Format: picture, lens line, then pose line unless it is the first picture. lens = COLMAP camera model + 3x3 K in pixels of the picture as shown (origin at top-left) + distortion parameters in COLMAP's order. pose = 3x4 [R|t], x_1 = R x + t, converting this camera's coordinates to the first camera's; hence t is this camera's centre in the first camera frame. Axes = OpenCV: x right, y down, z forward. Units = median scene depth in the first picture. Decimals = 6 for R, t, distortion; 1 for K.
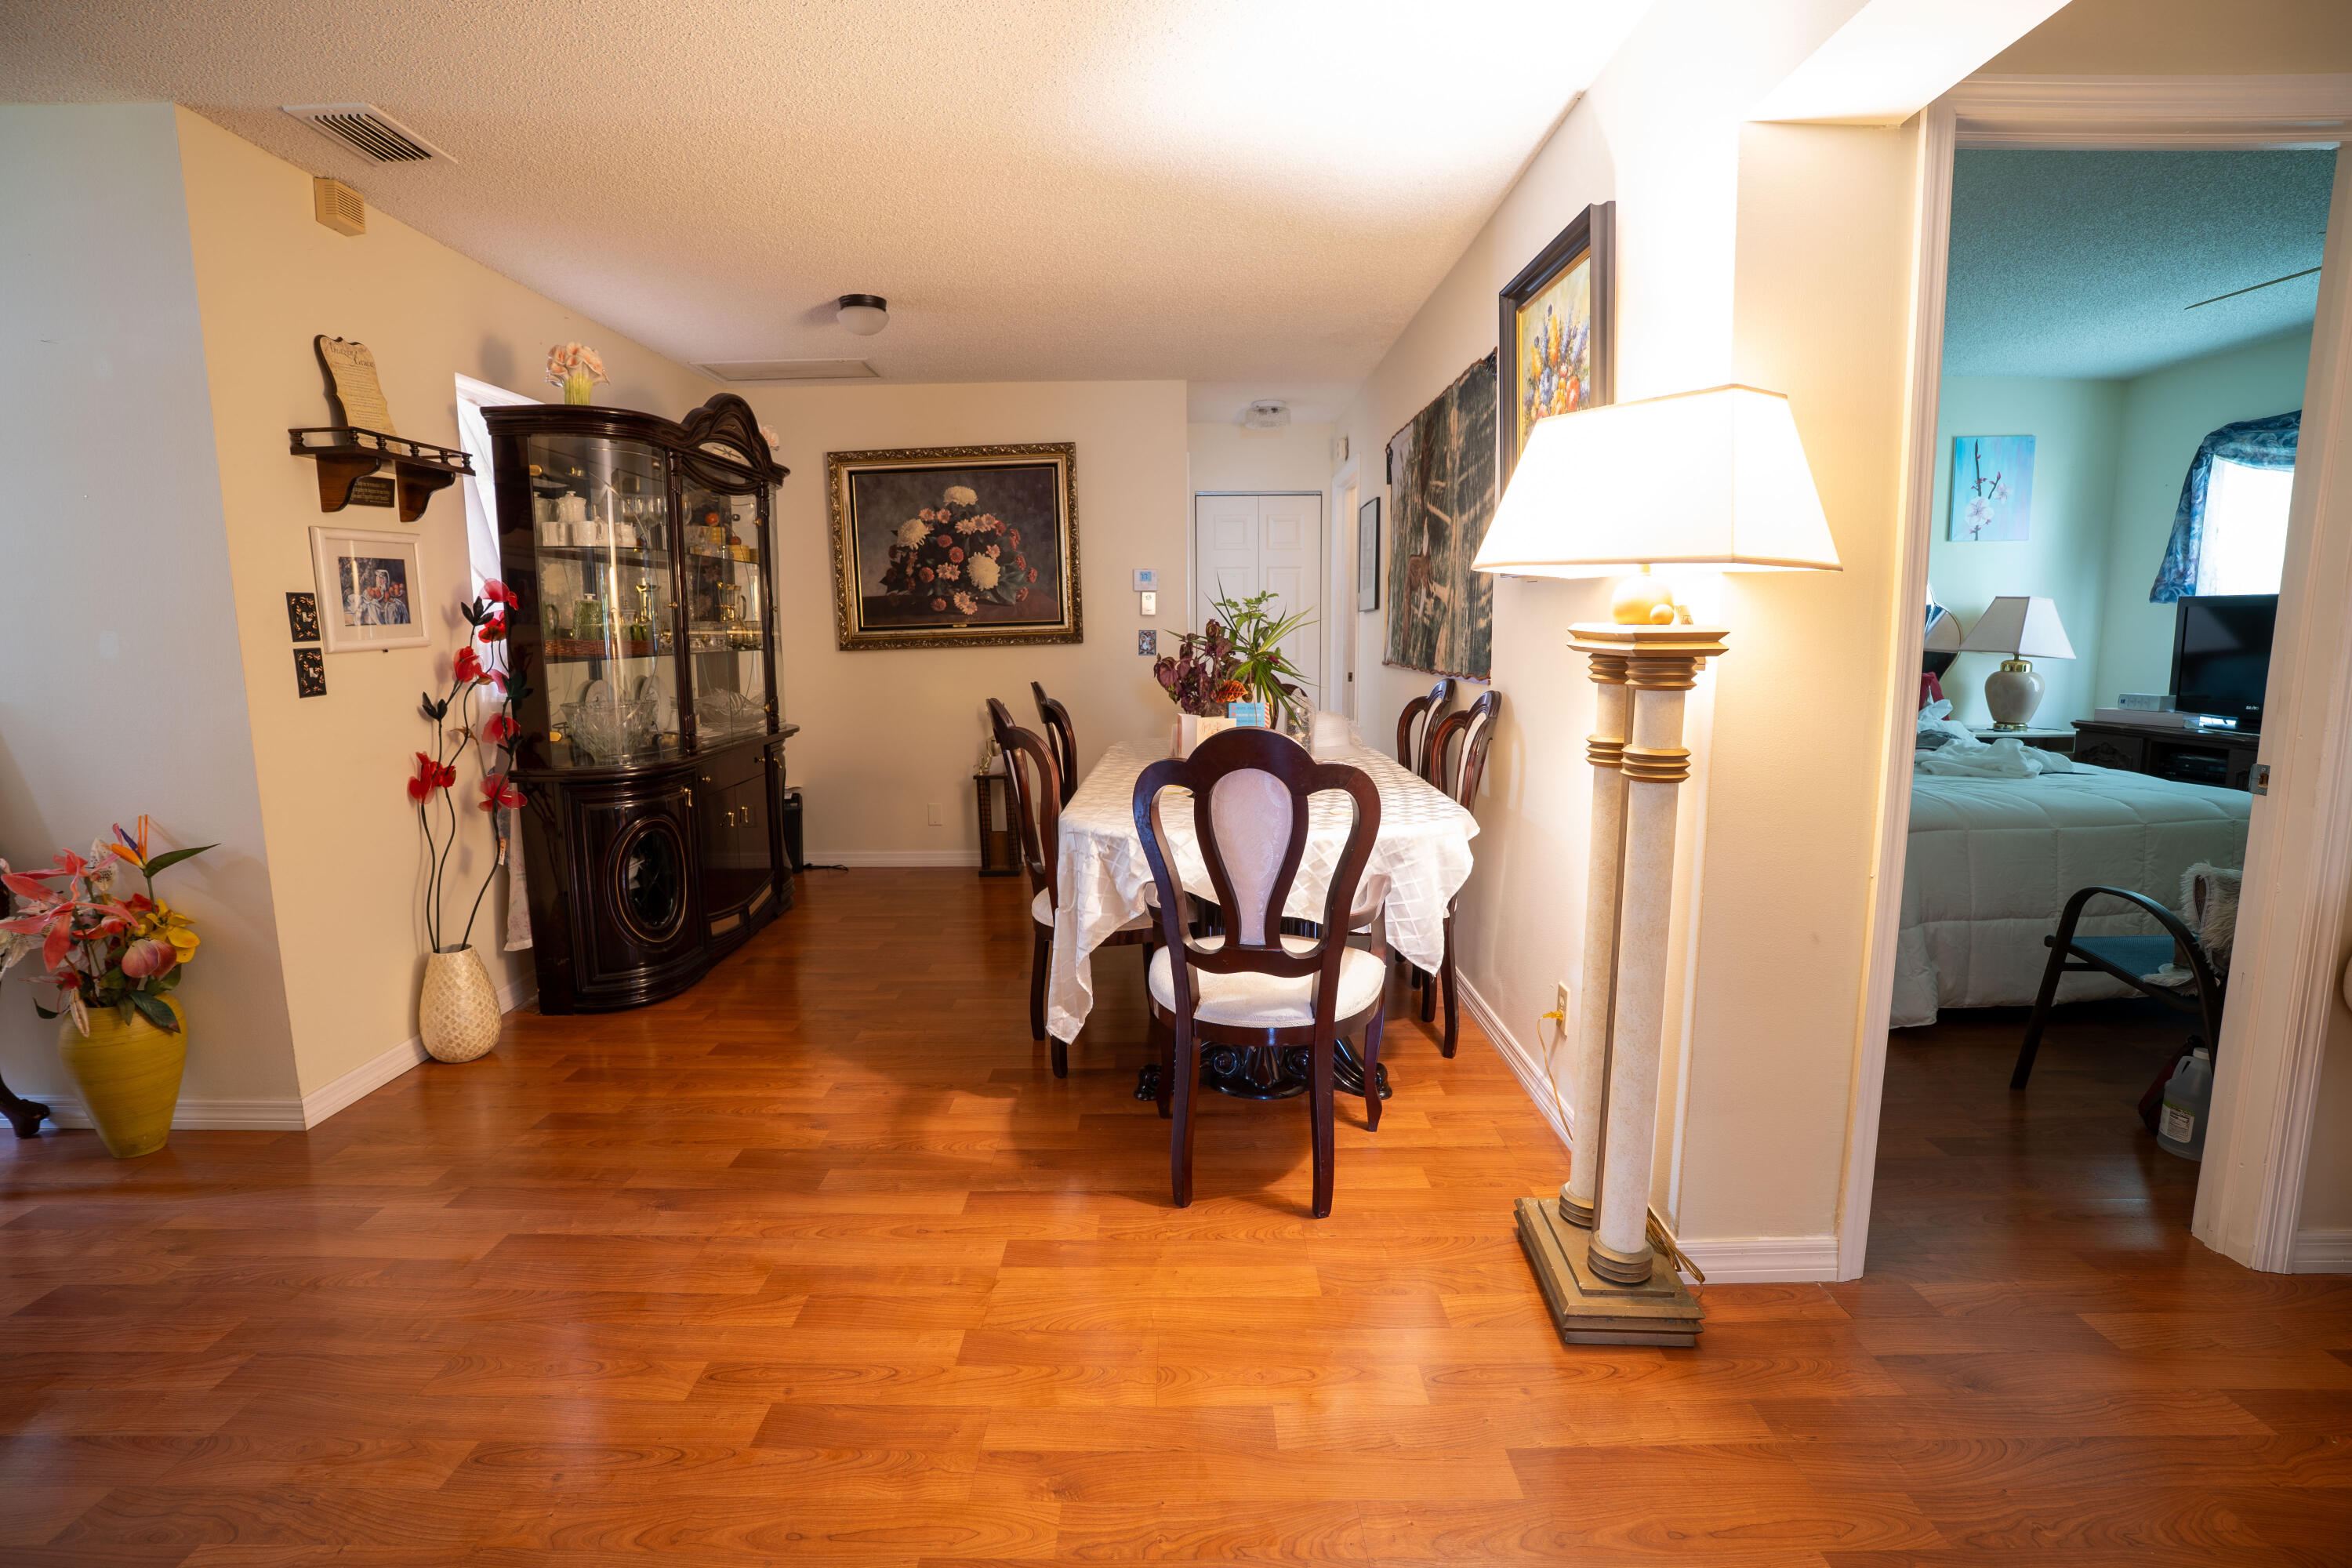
lens RADIAL K [[1087.8, 0, 1168.4], [0, 1087.8, 777.3], [0, 0, 1]] dist [-0.071013, 0.026040]
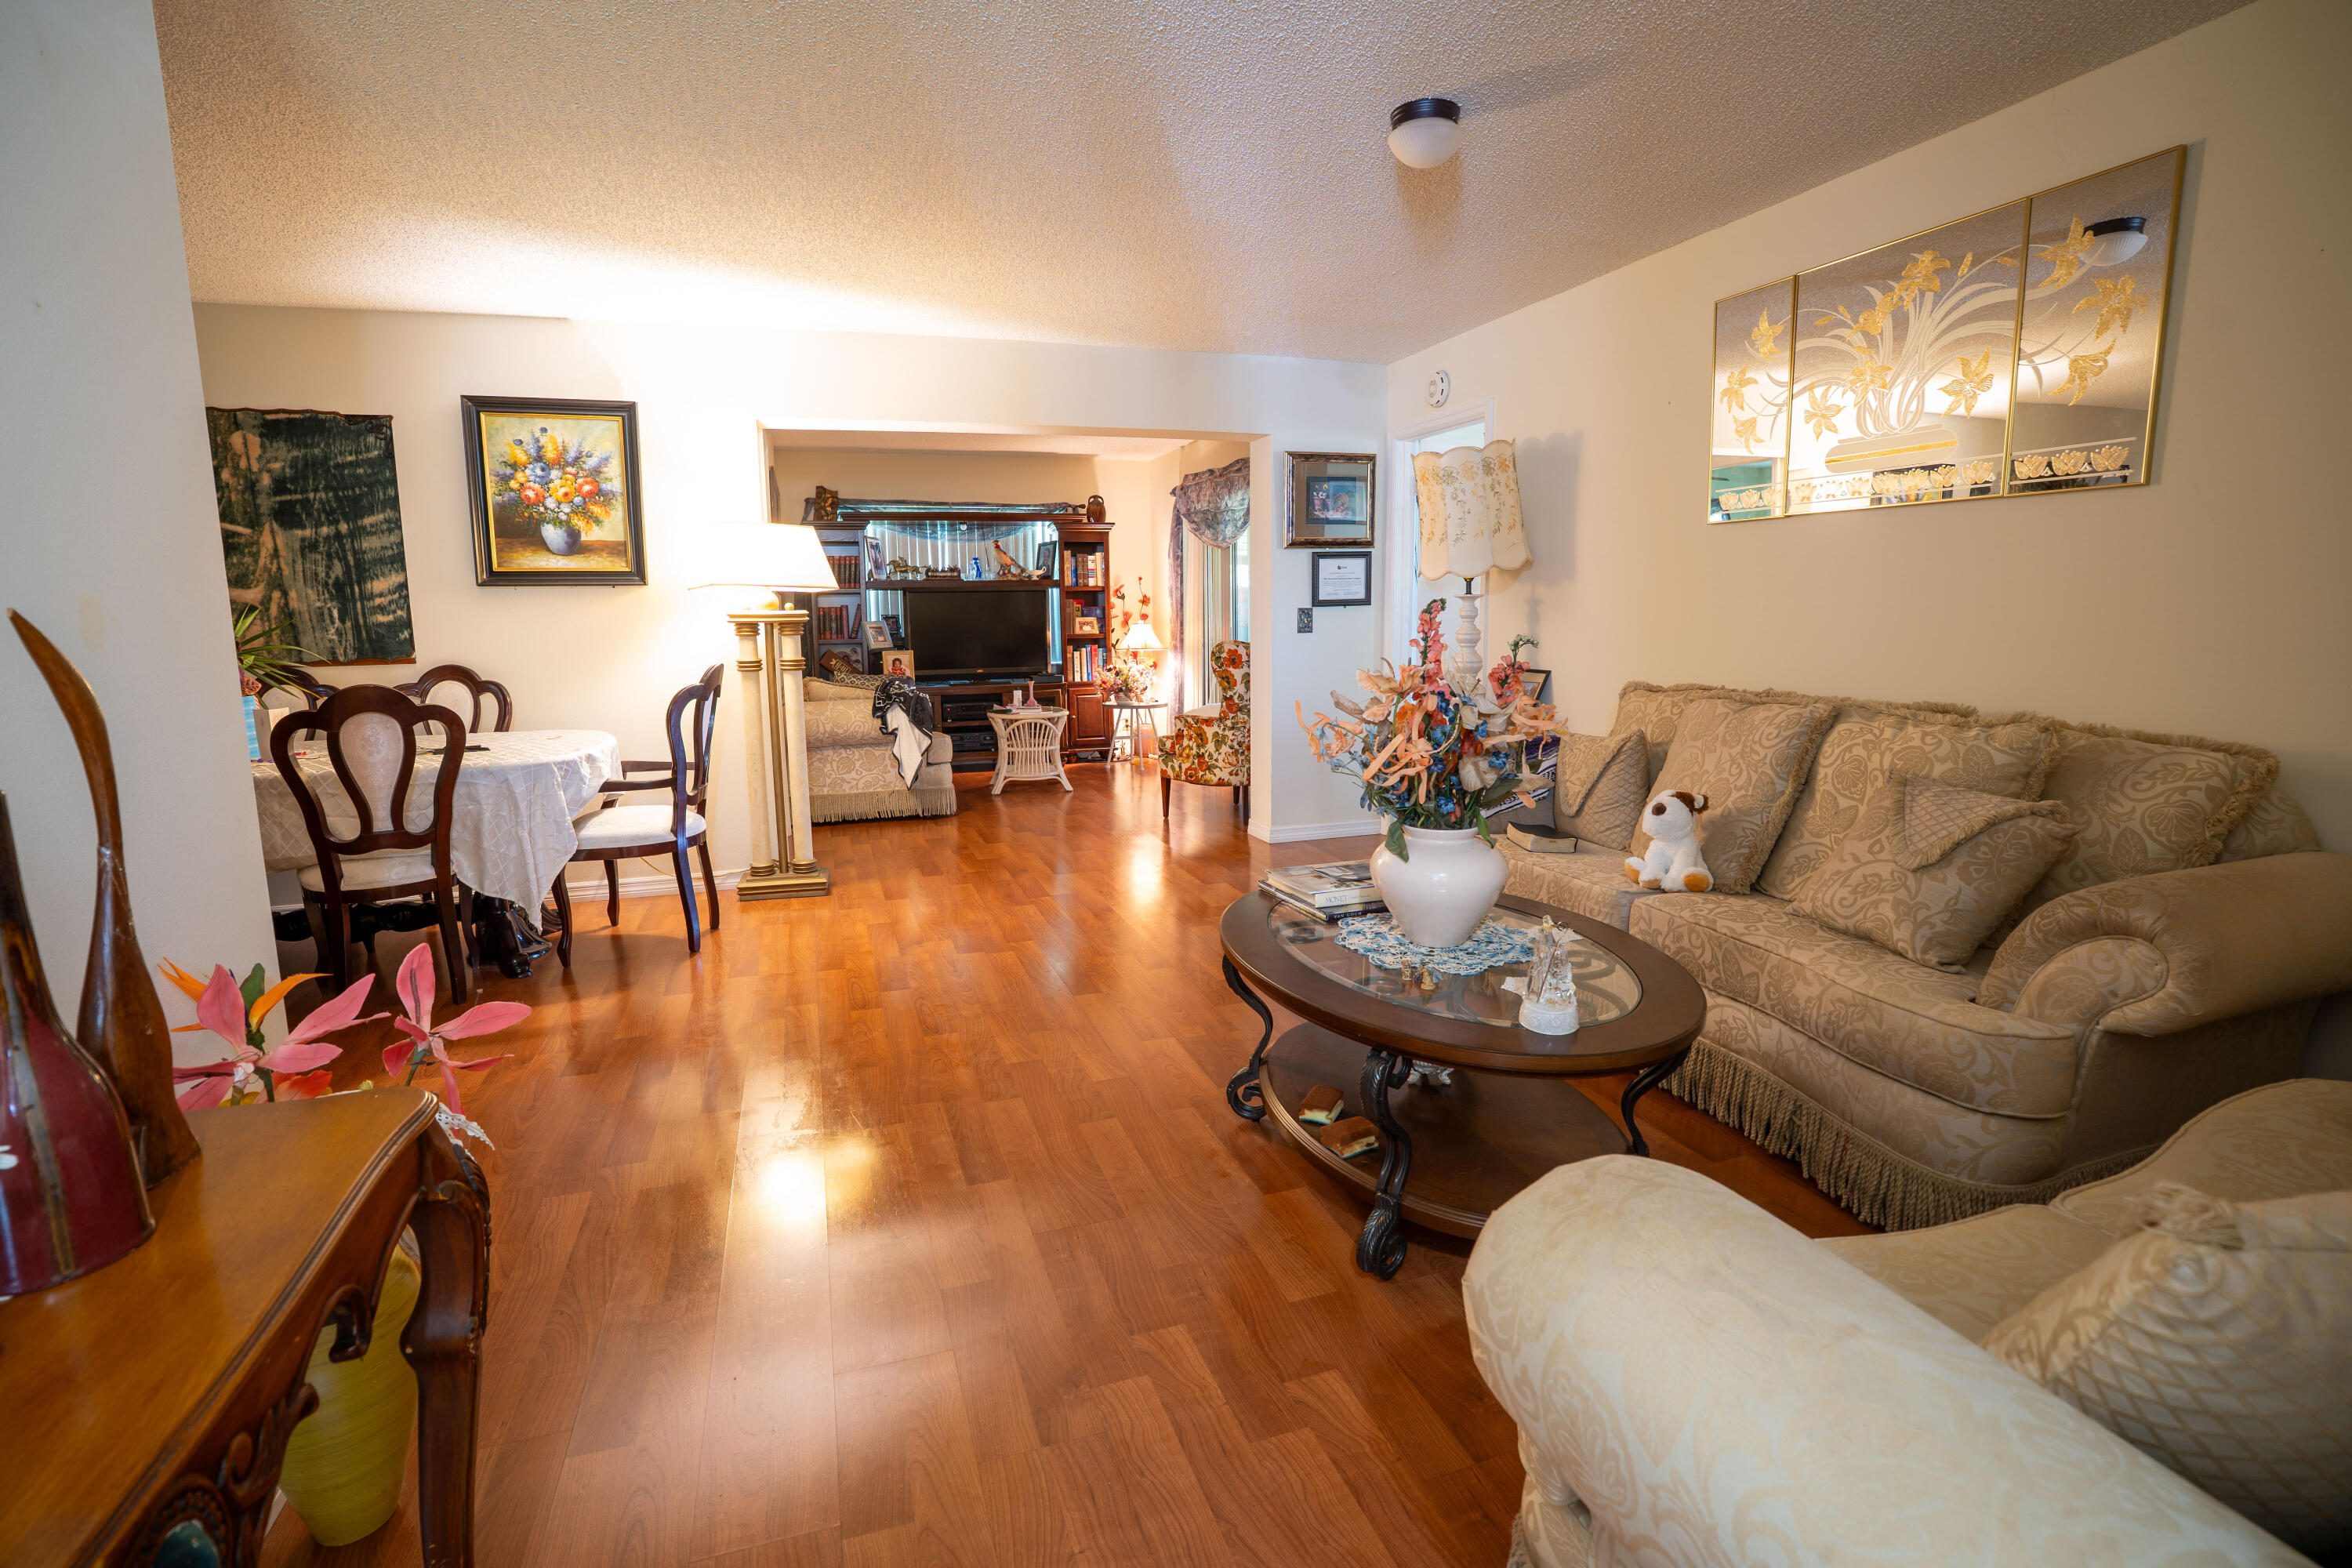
lens RADIAL K [[1087.8, 0, 1168.4], [0, 1087.8, 777.3], [0, 0, 1]] dist [-0.071013, 0.026040]
pose [[-0.323841, -0.133505, 0.936645, -1.172613], [0.146174, 0.971047, 0.188948, -0.053292], [-0.934751, 0.198102, -0.294950, 0.490852]]
